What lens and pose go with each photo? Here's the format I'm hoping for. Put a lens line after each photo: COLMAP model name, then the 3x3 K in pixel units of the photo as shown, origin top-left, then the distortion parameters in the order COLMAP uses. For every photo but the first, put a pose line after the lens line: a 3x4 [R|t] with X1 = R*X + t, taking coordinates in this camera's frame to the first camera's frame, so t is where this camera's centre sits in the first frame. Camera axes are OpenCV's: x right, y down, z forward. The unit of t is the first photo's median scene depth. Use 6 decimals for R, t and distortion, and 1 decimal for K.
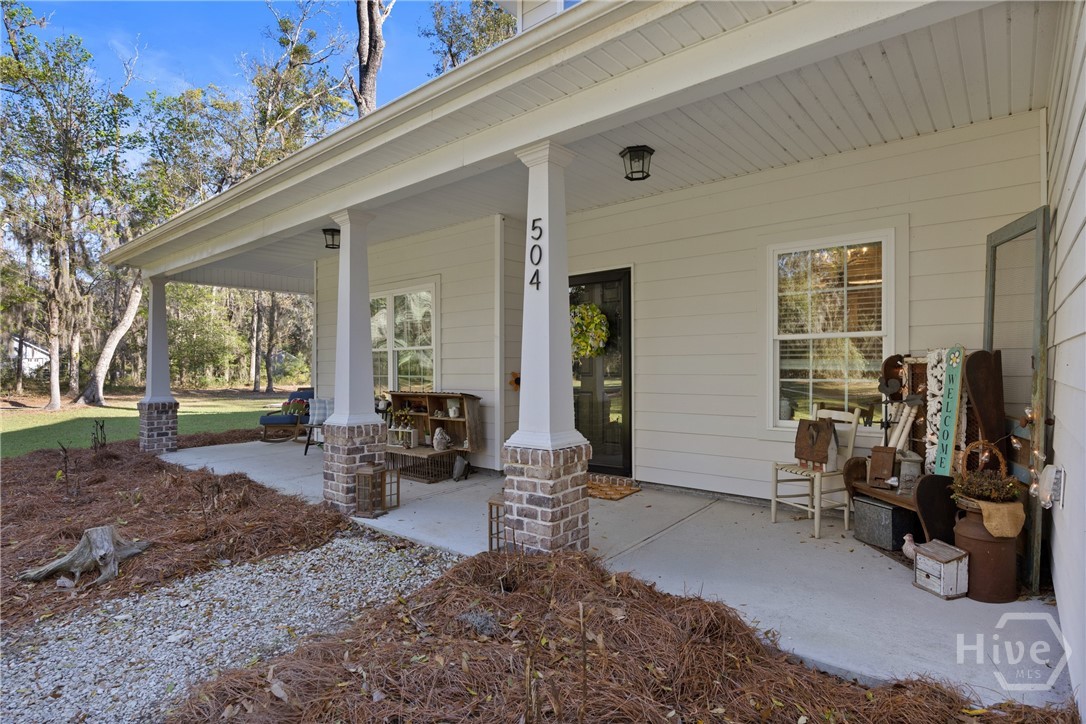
lens RADIAL K [[564.7, 0, 543.7], [0, 564.7, 365.4], [0, 0, 1]] dist [-0.002827, 0.000015]
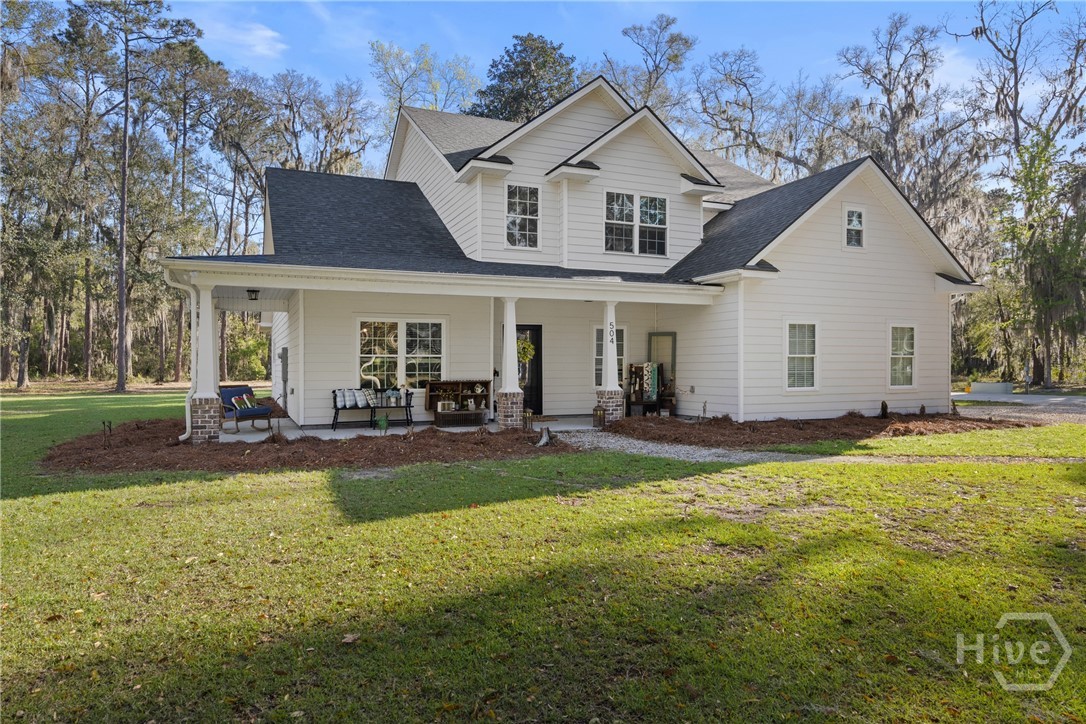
lens RADIAL K [[699.7, 0, 553.6], [0, 699.7, 350.8], [0, 0, 1]] dist [0.035999, 0.000771]
pose [[0.447398, 0.025265, 0.893978, -2.367016], [-0.002358, 0.999631, -0.027070, 0.013172], [-0.894332, 0.010003, 0.447292, -0.332193]]
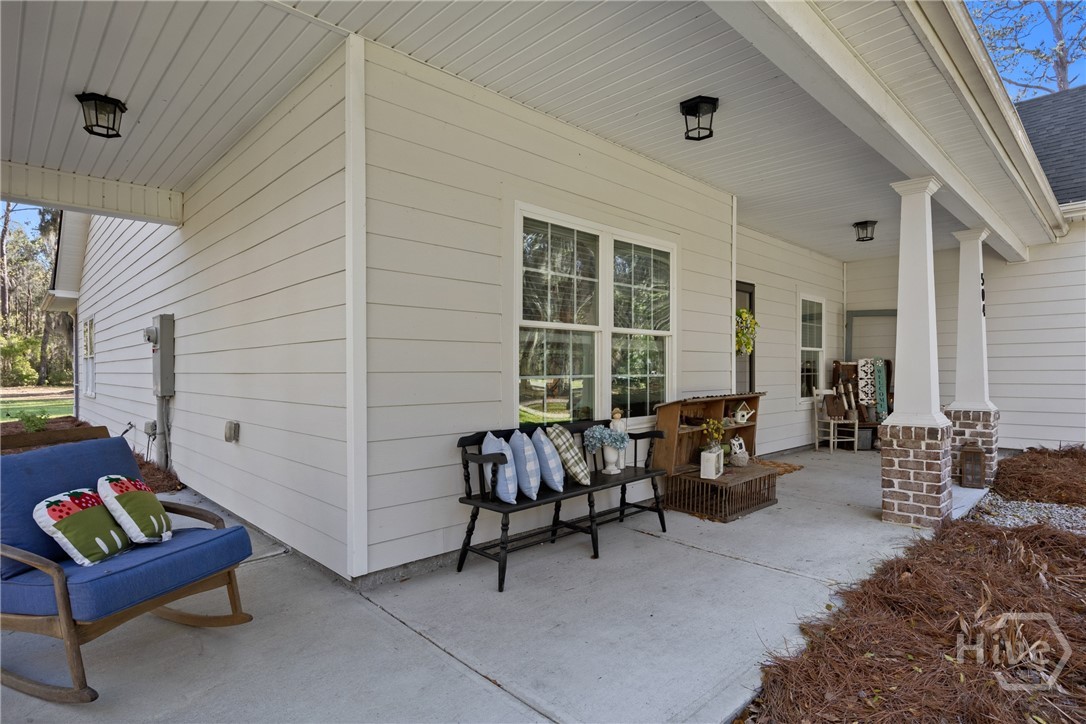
lens RADIAL K [[564.7, 0, 545.9], [0, 564.7, 371.2], [0, 0, 1]] dist [-0.002827, 0.000015]
pose [[0.107360, 0.004049, 0.994212, -1.086862], [-0.000531, 0.999992, -0.004015, 0.021552], [-0.994220, -0.000096, 0.107362, 1.291440]]
